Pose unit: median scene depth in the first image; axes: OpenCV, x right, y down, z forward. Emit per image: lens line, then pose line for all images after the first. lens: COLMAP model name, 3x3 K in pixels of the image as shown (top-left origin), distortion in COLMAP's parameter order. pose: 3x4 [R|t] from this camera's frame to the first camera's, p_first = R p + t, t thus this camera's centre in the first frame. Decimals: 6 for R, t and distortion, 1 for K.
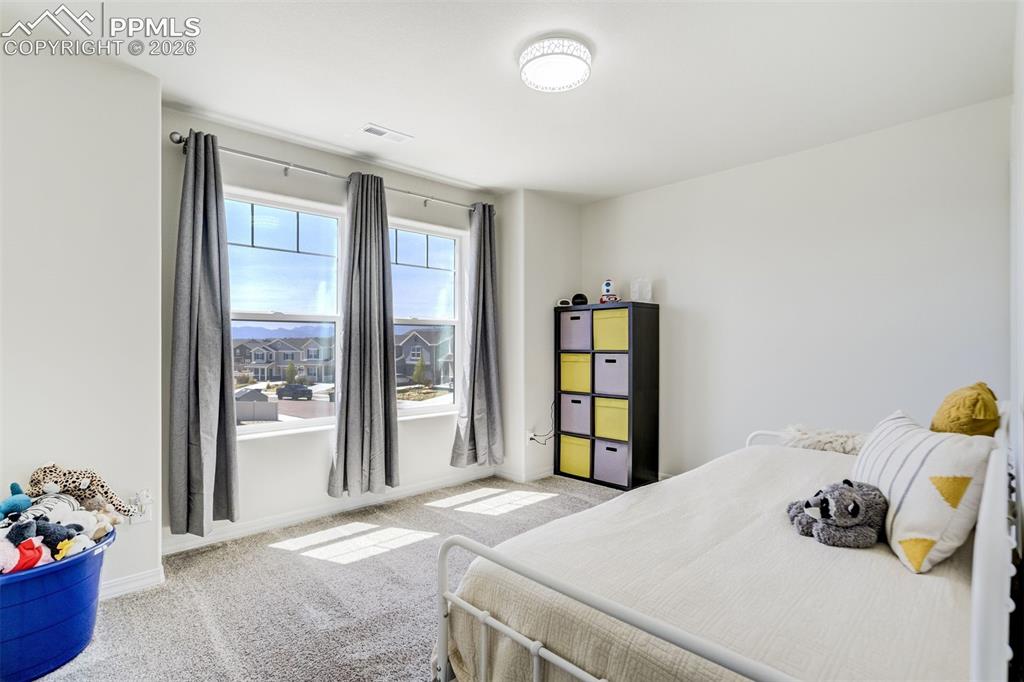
lens RADIAL K [[492.5, 0, 515.0], [0, 492.5, 342.8], [0, 0, 1]] dist [-0.004254, 0.011922]
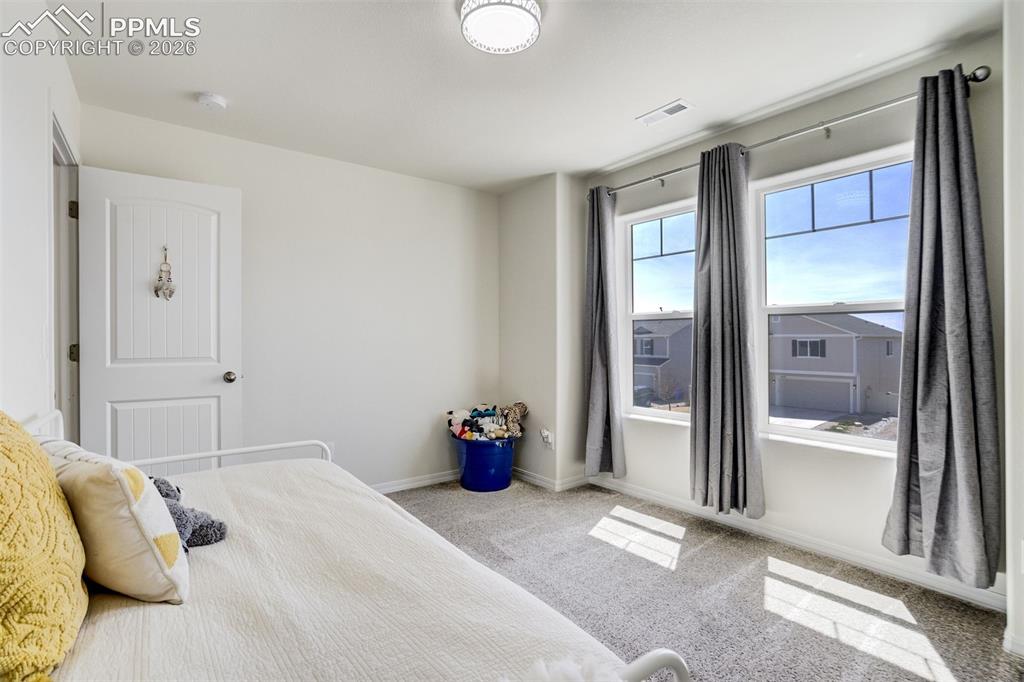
lens RADIAL K [[492.5, 0, 515.0], [0, 492.5, 342.8], [0, 0, 1]] dist [-0.004254, 0.011922]
pose [[-0.095071, 0.007911, -0.995439, 0.585819], [0.002990, 0.999966, 0.007662, -0.001155], [0.995466, -0.002248, -0.095092, 0.688343]]
